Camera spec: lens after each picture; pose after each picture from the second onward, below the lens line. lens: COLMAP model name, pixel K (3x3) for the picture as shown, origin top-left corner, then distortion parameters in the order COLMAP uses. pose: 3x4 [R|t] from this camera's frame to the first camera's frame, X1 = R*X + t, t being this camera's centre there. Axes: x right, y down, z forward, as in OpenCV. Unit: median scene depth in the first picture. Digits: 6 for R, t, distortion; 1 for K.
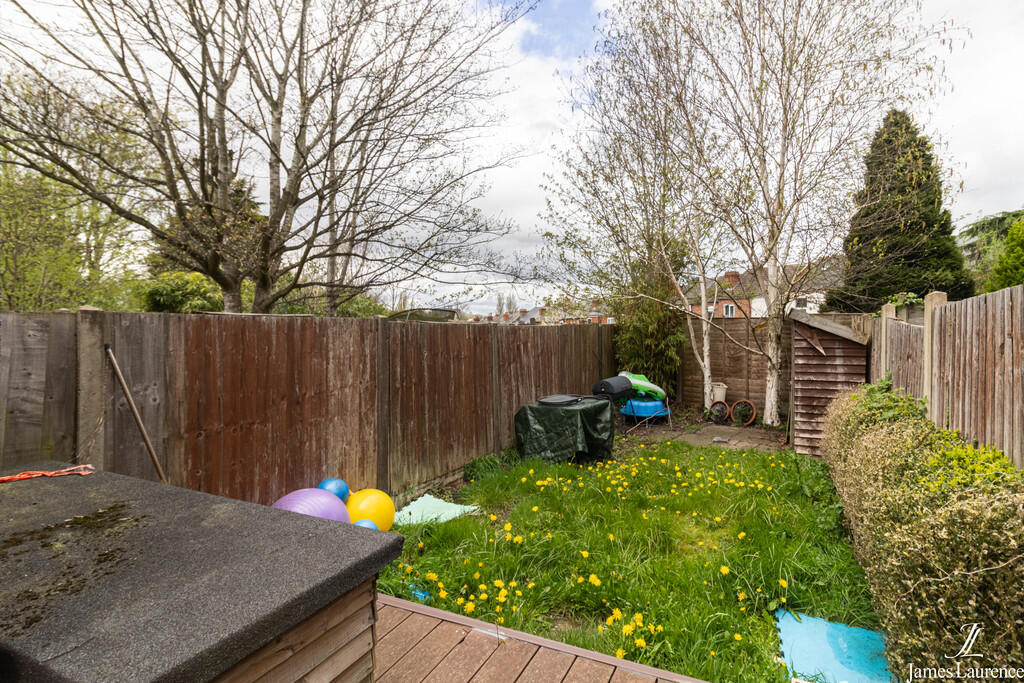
lens RADIAL K [[522.4, 0, 512.0], [0, 522.4, 341.5], [0, 0, 1]] dist [0.000936, 0.000039]
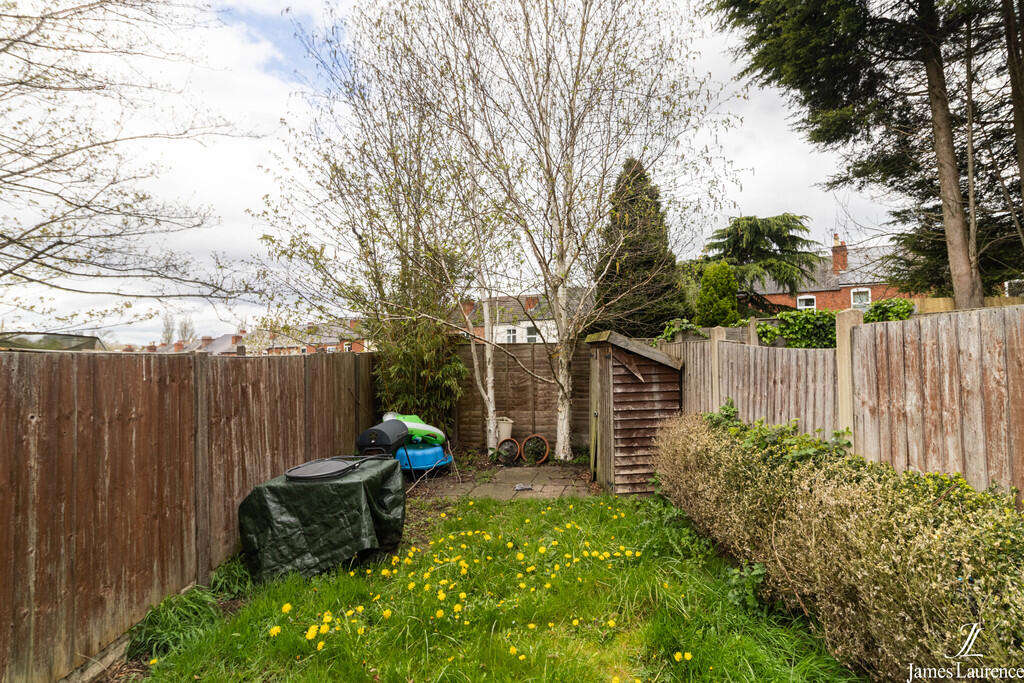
lens RADIAL K [[465.3, 0, 512.5], [0, 465.3, 334.3], [0, 0, 1]] dist [0.002904, 0.000780]
pose [[0.803655, 0.012988, 0.594954, -0.065842], [0.032337, 0.997332, -0.065452, -0.009757], [-0.594216, 0.071840, 0.801090, 0.378522]]
